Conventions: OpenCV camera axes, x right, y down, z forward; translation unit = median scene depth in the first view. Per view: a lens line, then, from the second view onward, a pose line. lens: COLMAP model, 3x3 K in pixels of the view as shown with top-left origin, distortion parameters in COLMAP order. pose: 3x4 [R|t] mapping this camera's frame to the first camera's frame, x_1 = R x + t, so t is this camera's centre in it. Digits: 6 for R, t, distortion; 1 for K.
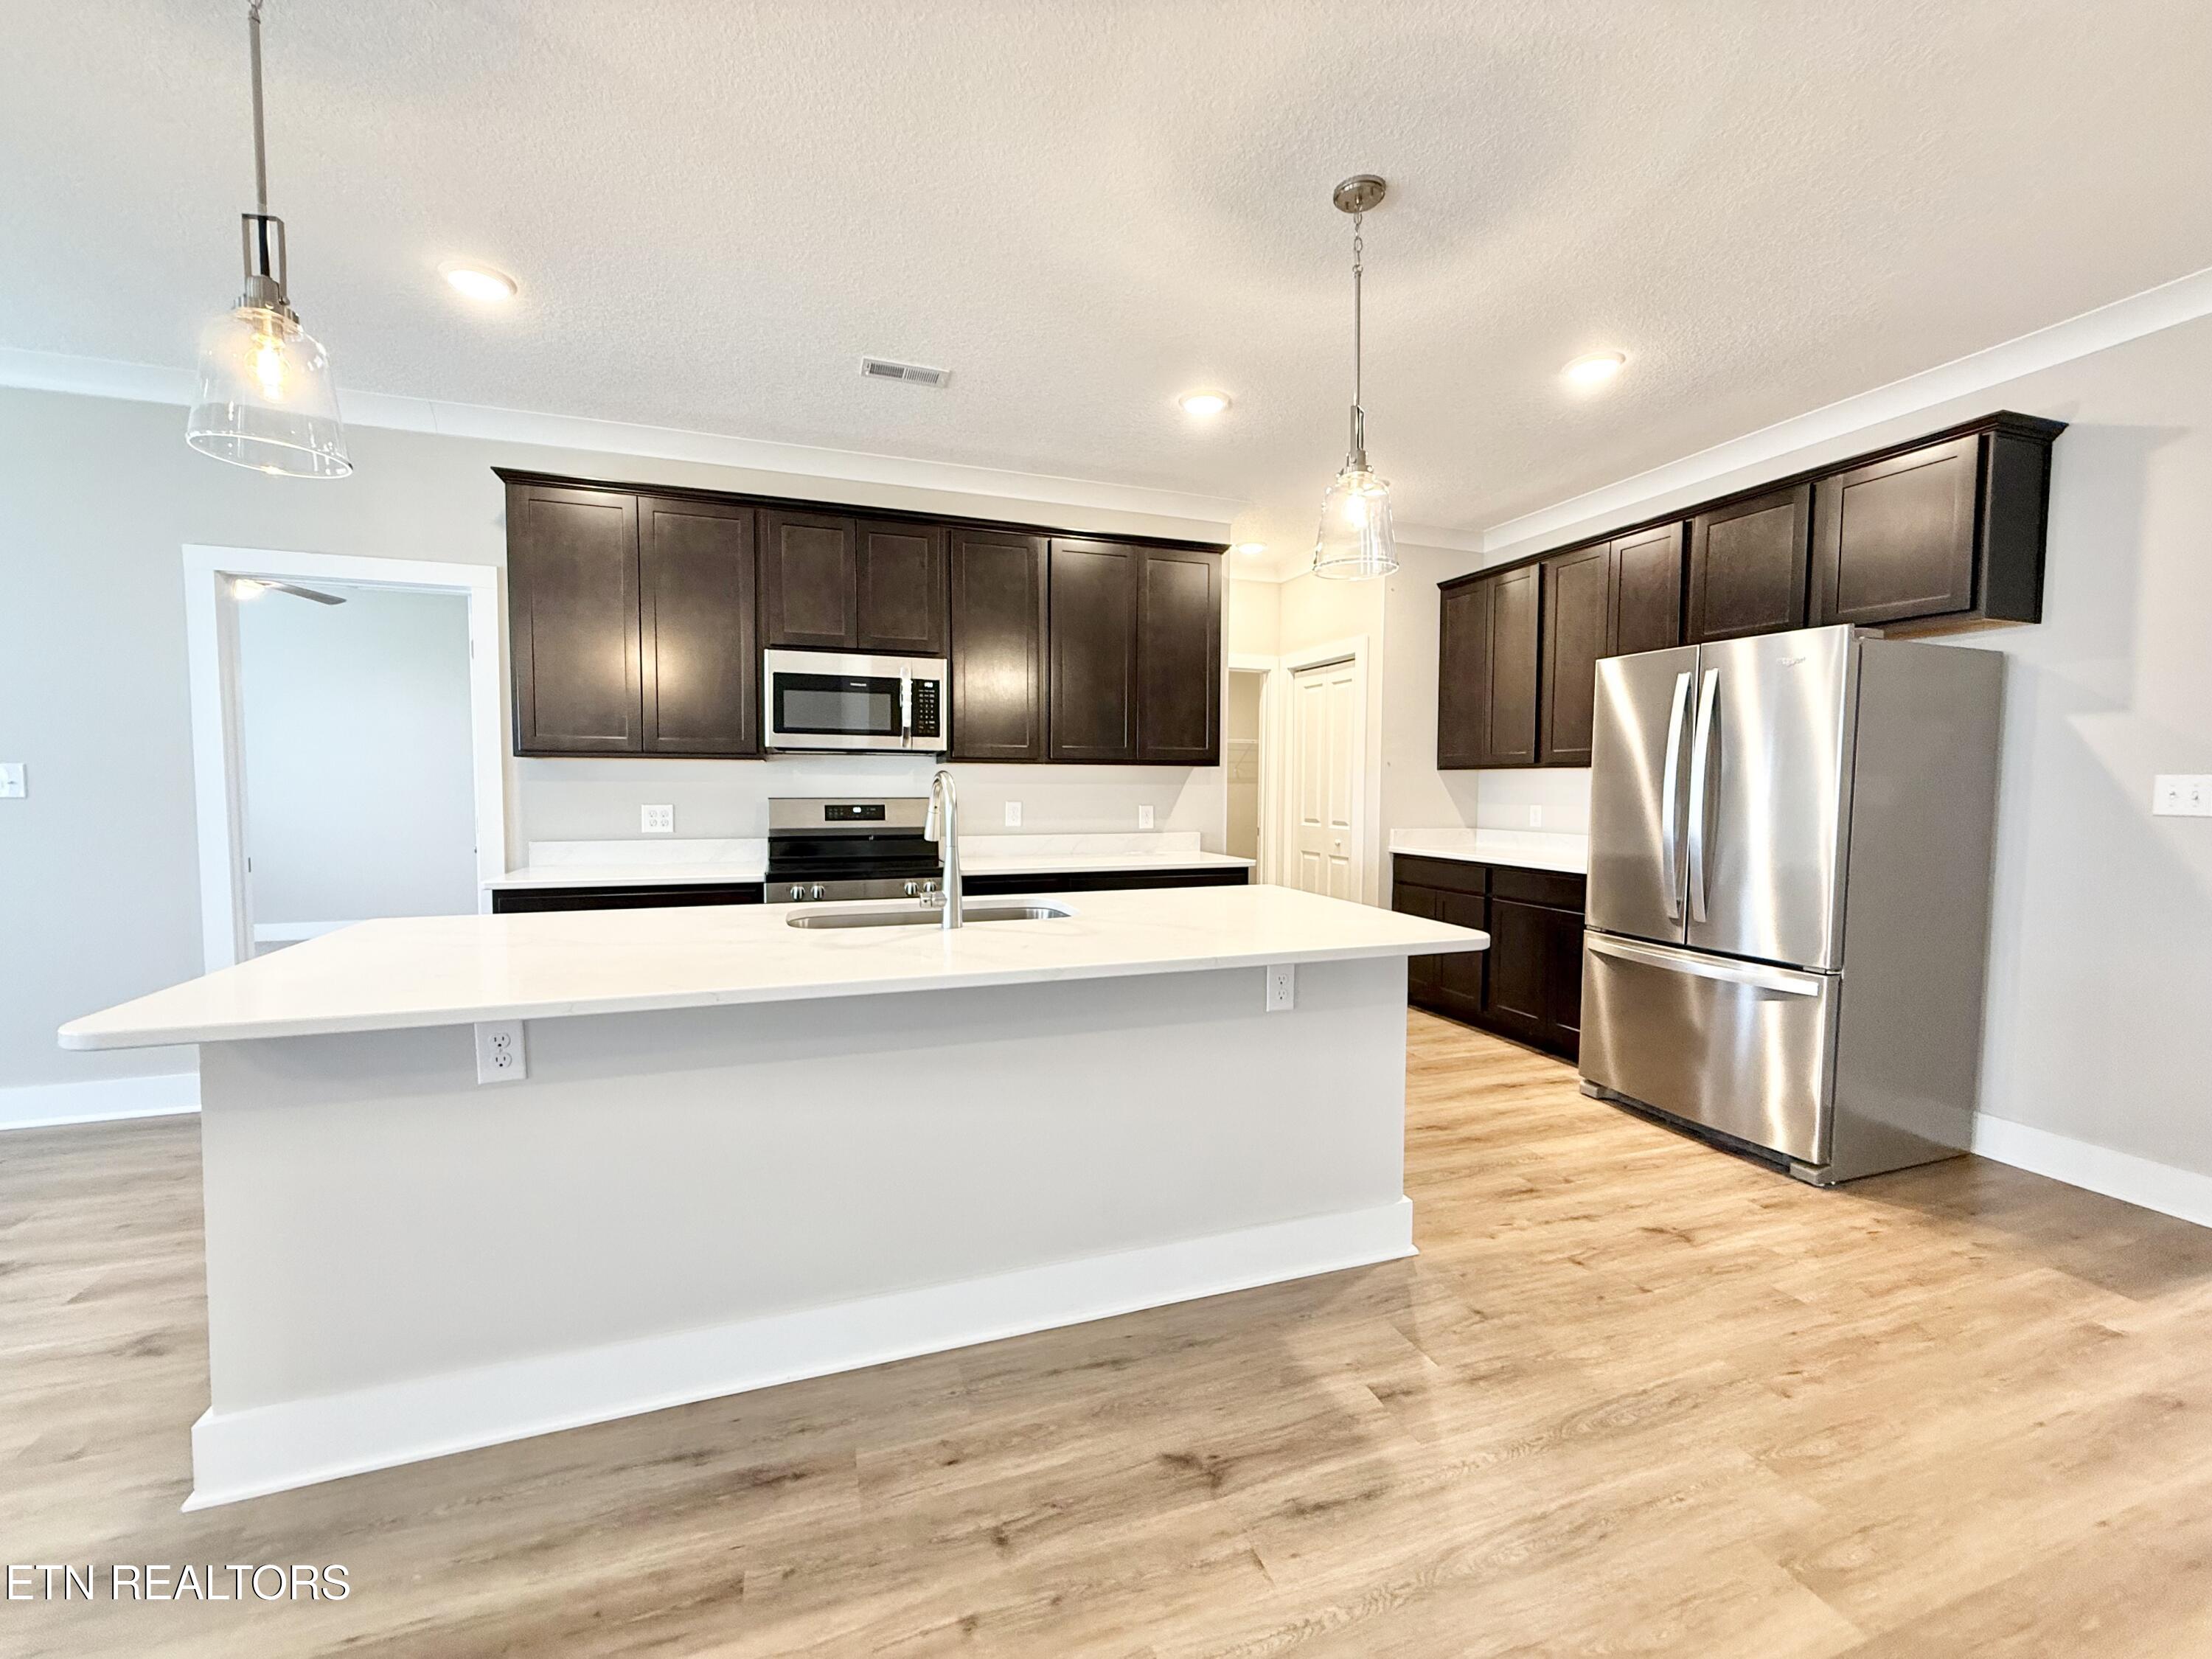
lens RADIAL K [[884.9, 0, 1092.1], [0, 884.9, 824.7], [0, 0, 1]] dist [-0.000825, 0.000802]
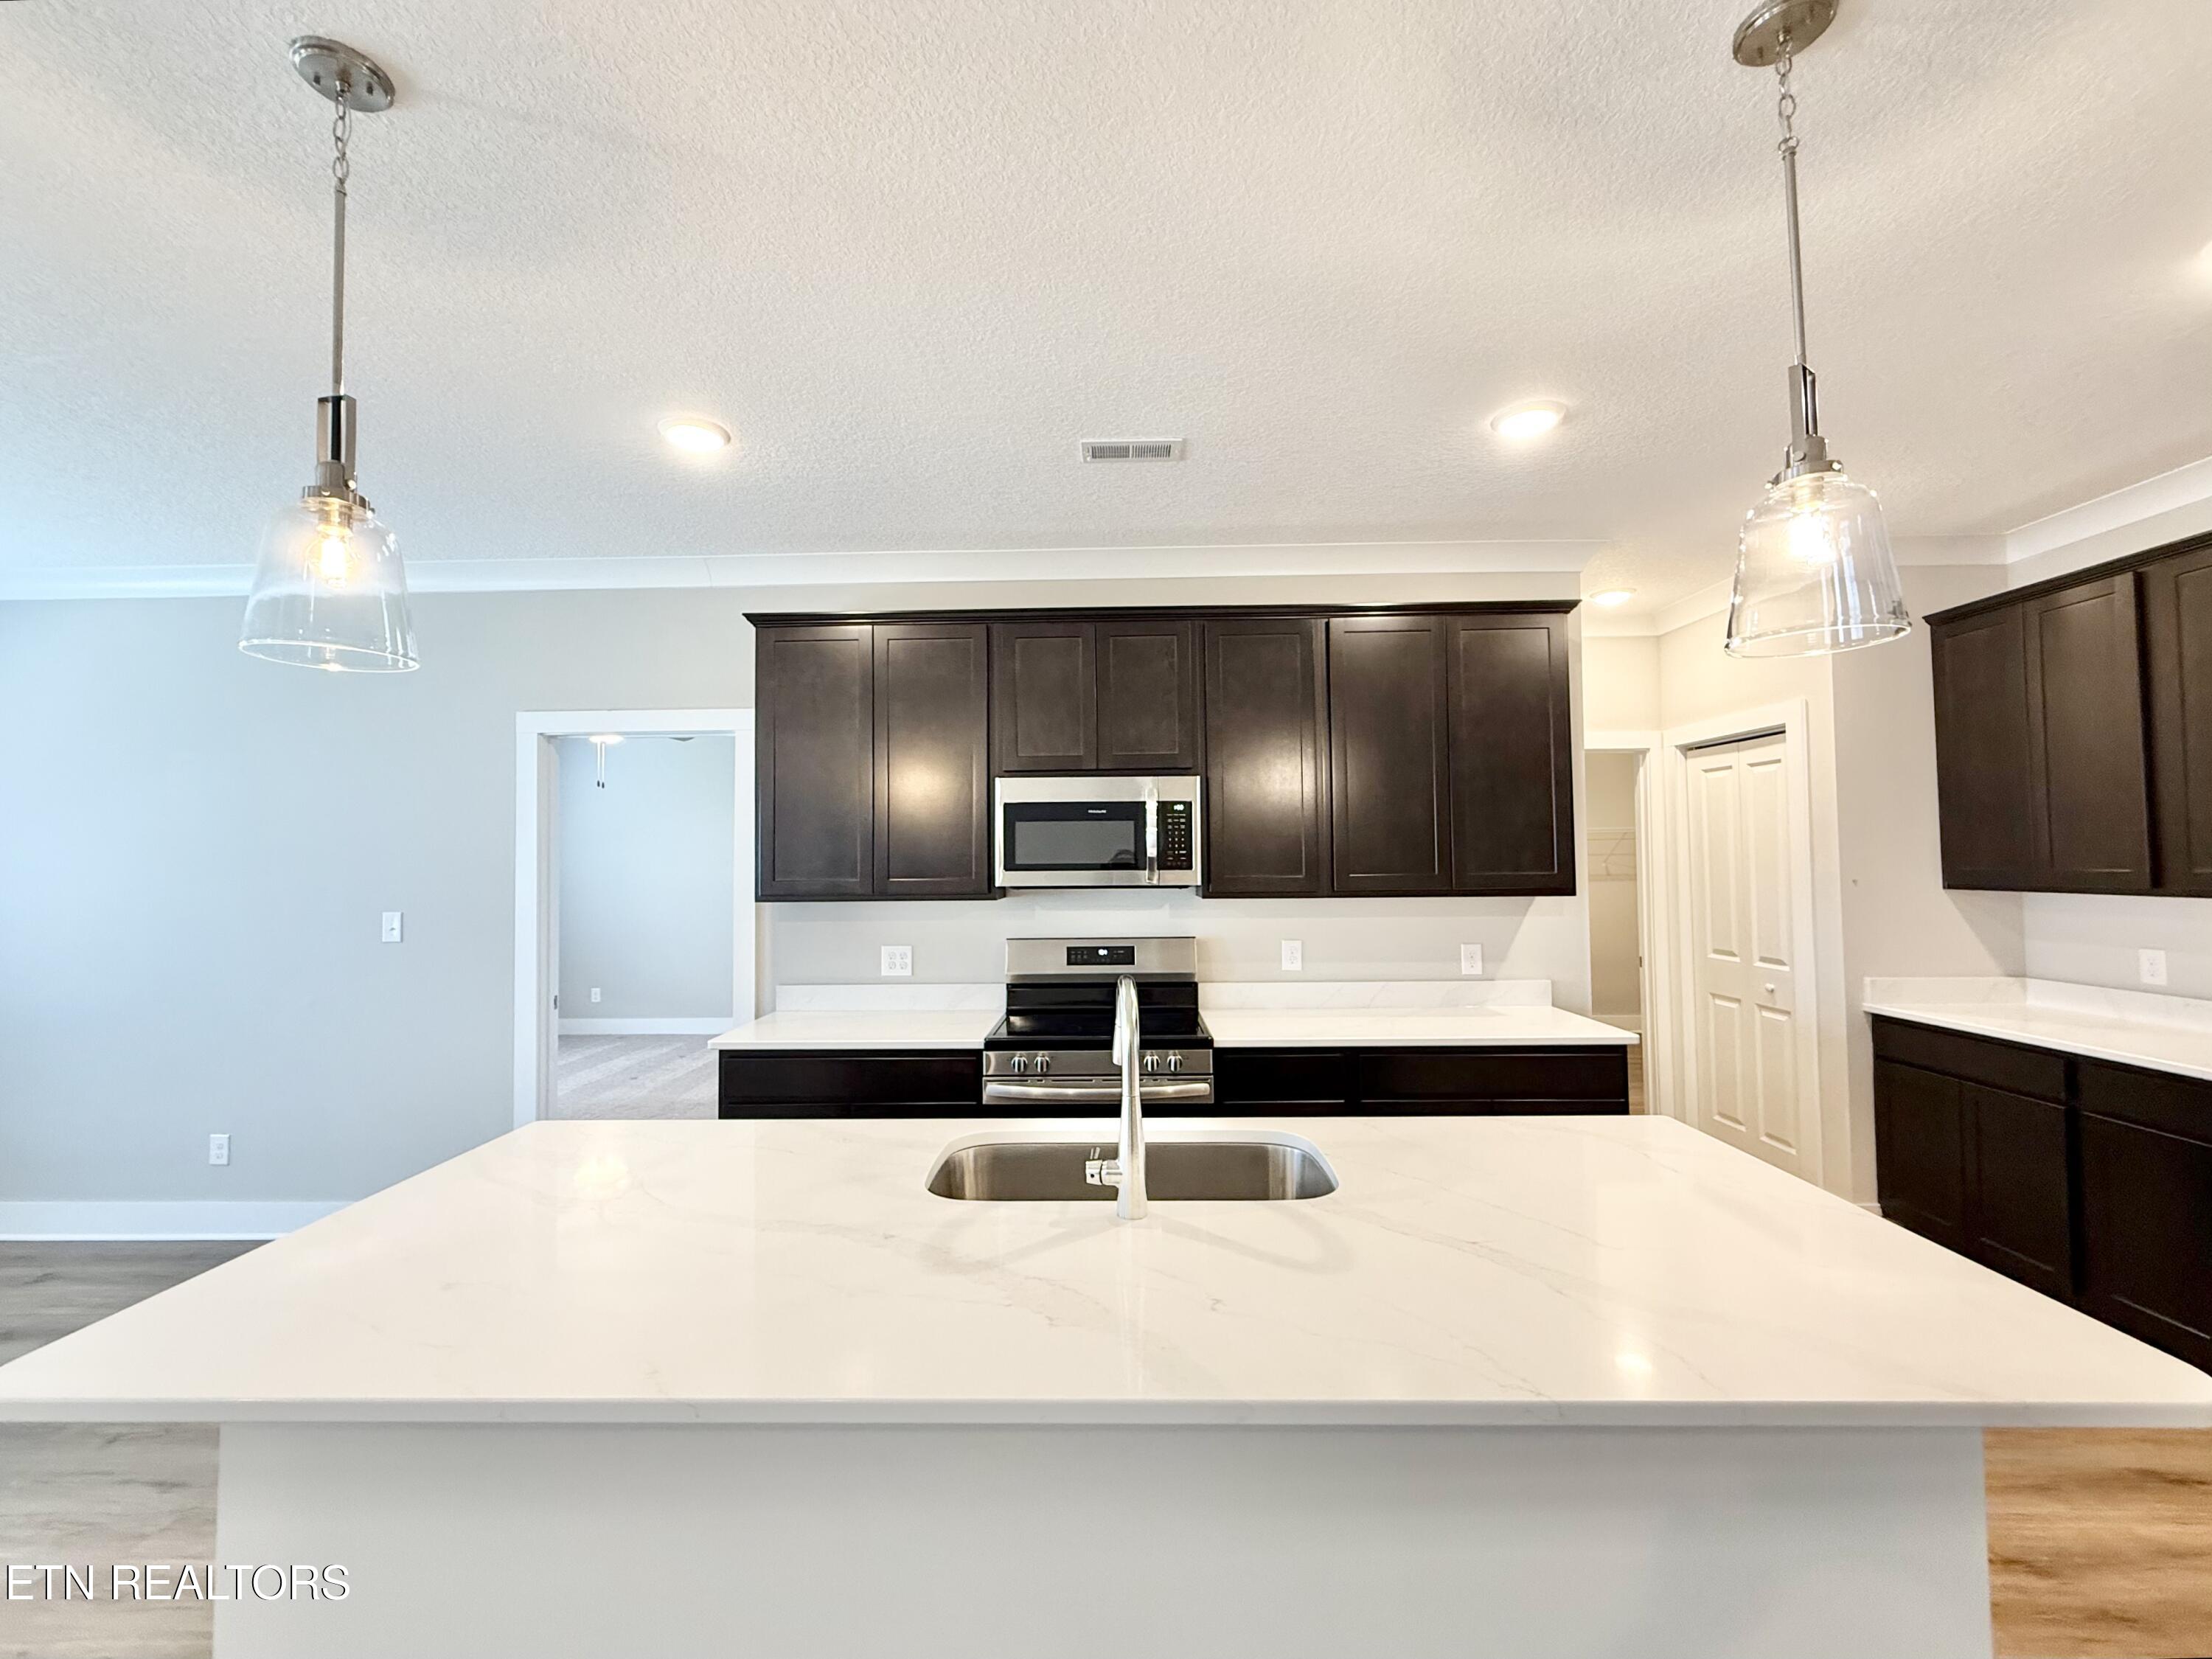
lens RADIAL K [[884.9, 0, 1101.9], [0, 884.9, 822.1], [0, 0, 1]] dist [-0.000825, 0.000802]
pose [[0.935903, -0.026142, -0.351286, 0.041032], [-0.001527, 0.996932, -0.078258, -0.079604], [0.352254, 0.073778, 0.932992, 0.198088]]
